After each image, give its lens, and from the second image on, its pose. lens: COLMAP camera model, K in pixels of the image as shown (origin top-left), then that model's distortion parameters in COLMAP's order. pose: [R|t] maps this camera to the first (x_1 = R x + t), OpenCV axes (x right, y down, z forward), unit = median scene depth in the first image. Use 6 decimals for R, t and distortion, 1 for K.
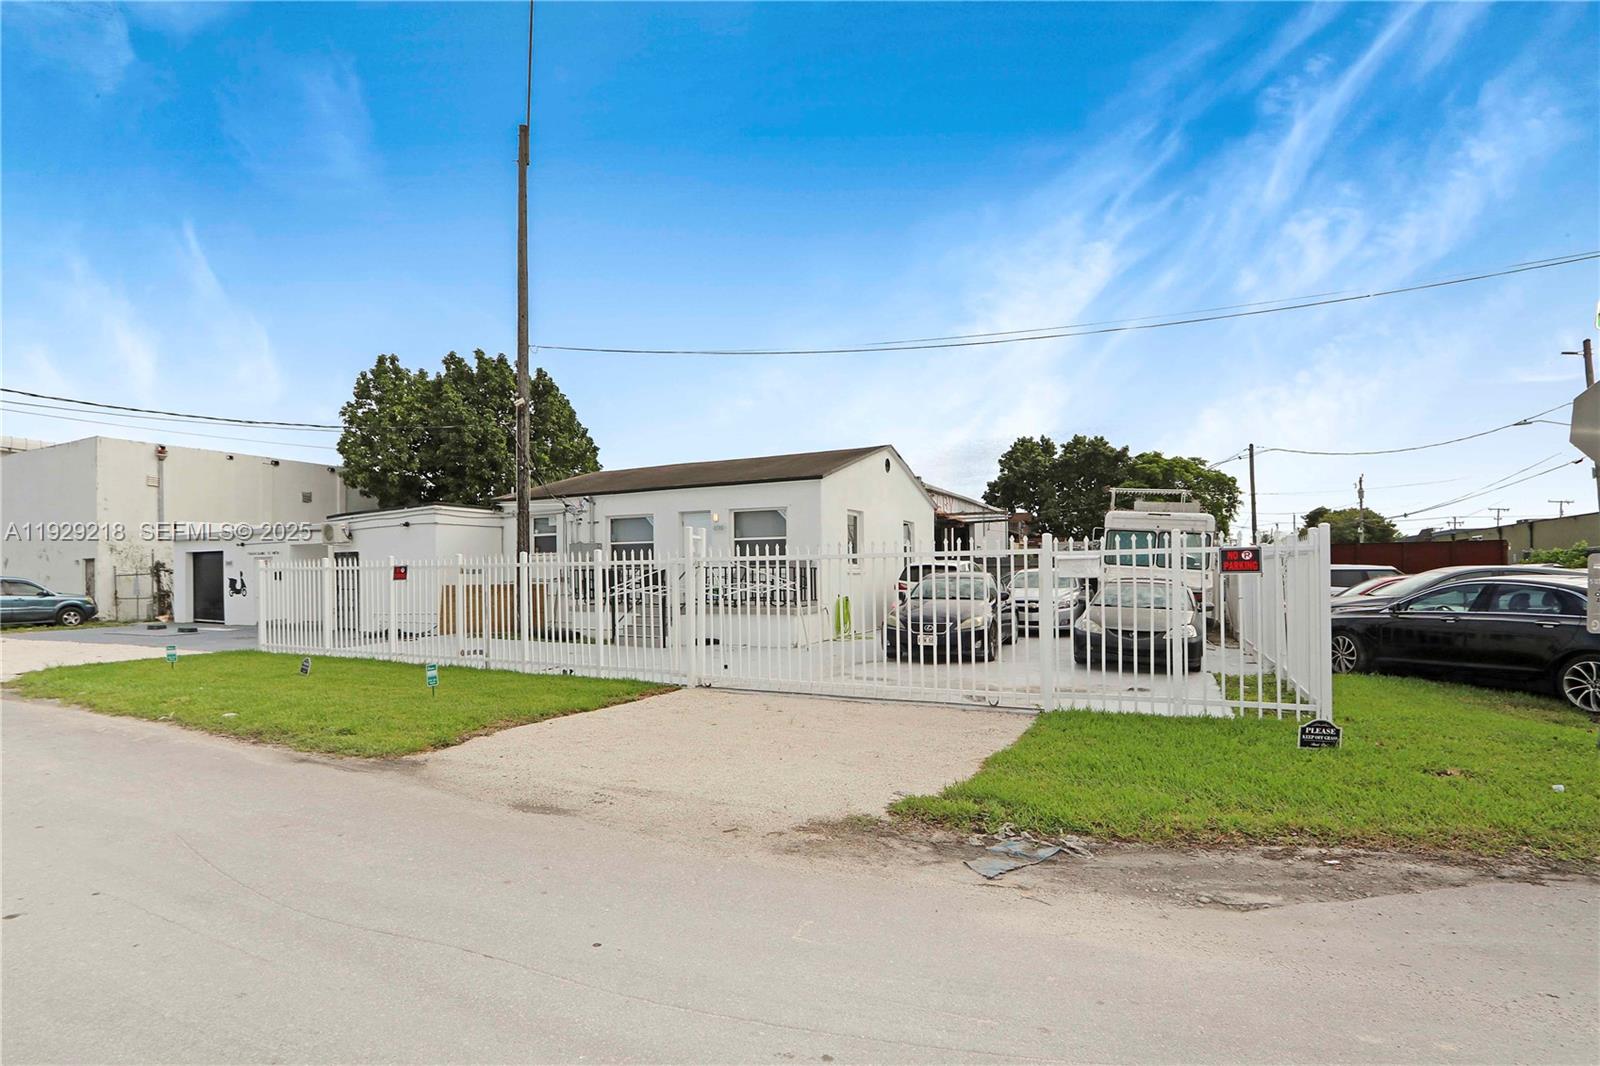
lens RADIAL K [[743.1, 0, 699.9], [0, 743.1, 574.8], [0, 0, 1]] dist [-0.015165, 0.001367]
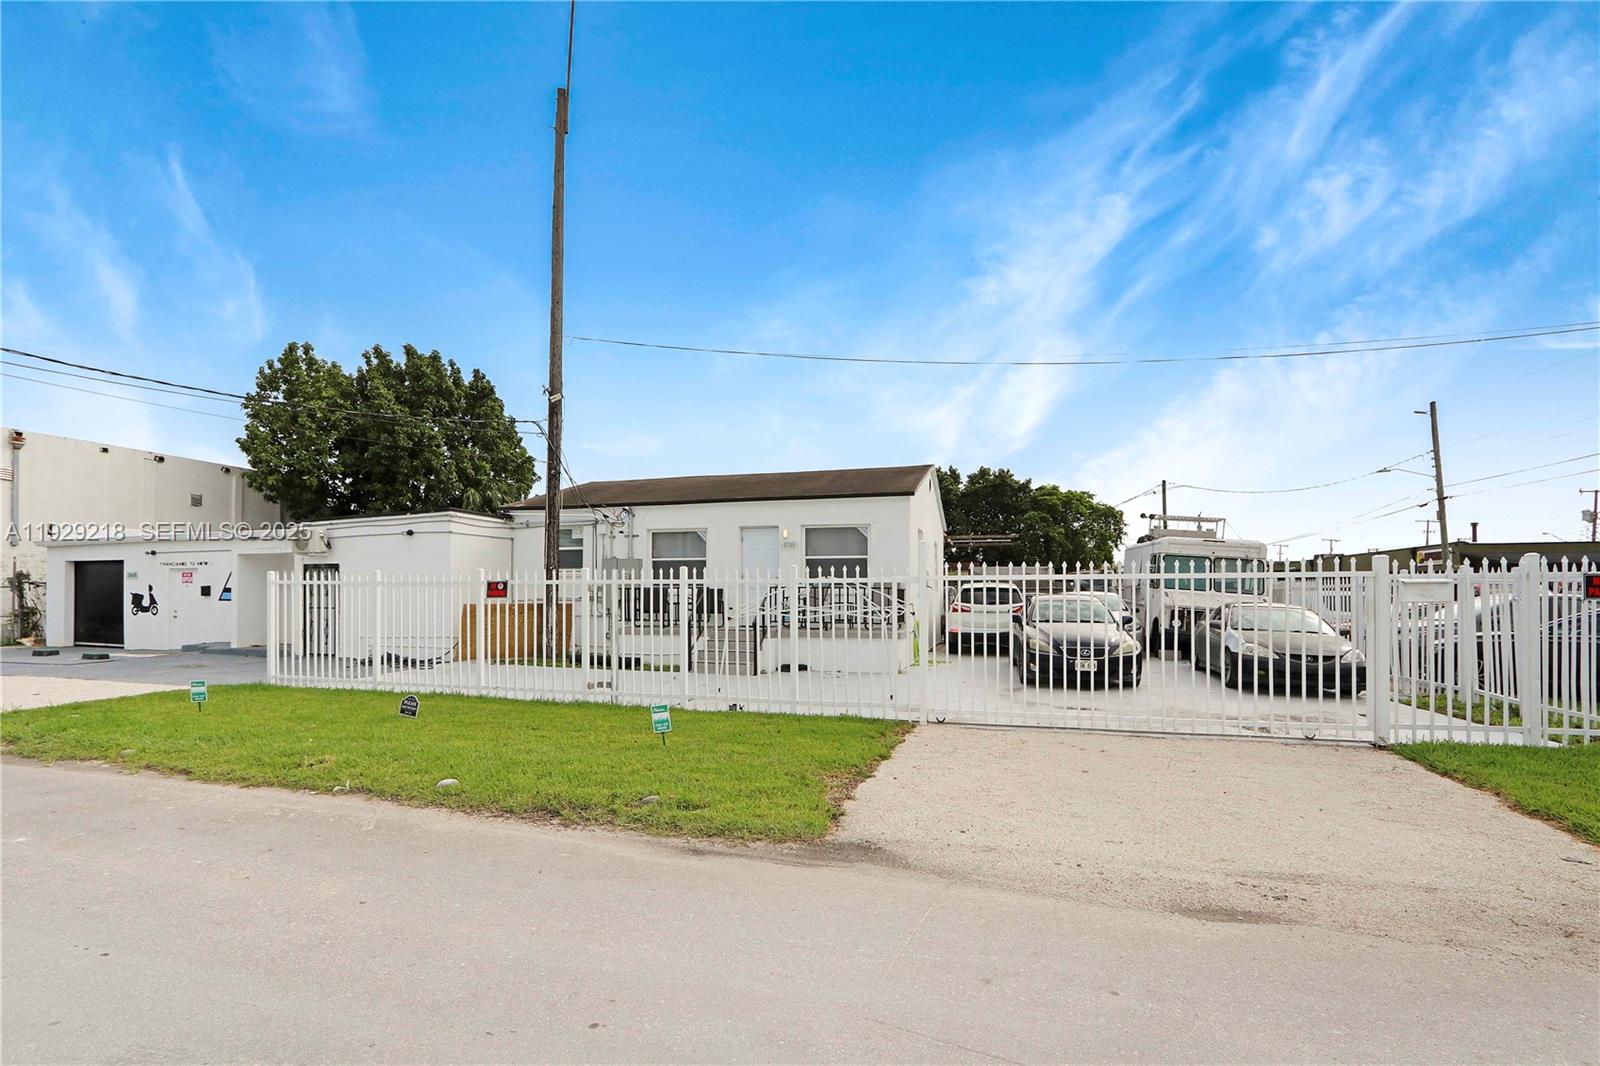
lens RADIAL K [[743.1, 0, 699.7], [0, 743.1, 581.7], [0, 0, 1]] dist [-0.015165, 0.001367]
pose [[0.982315, 0.013287, 0.186765, -0.228773], [-0.009759, 0.999756, -0.019799, 0.002216], [-0.186982, 0.017626, 0.982205, 0.096666]]
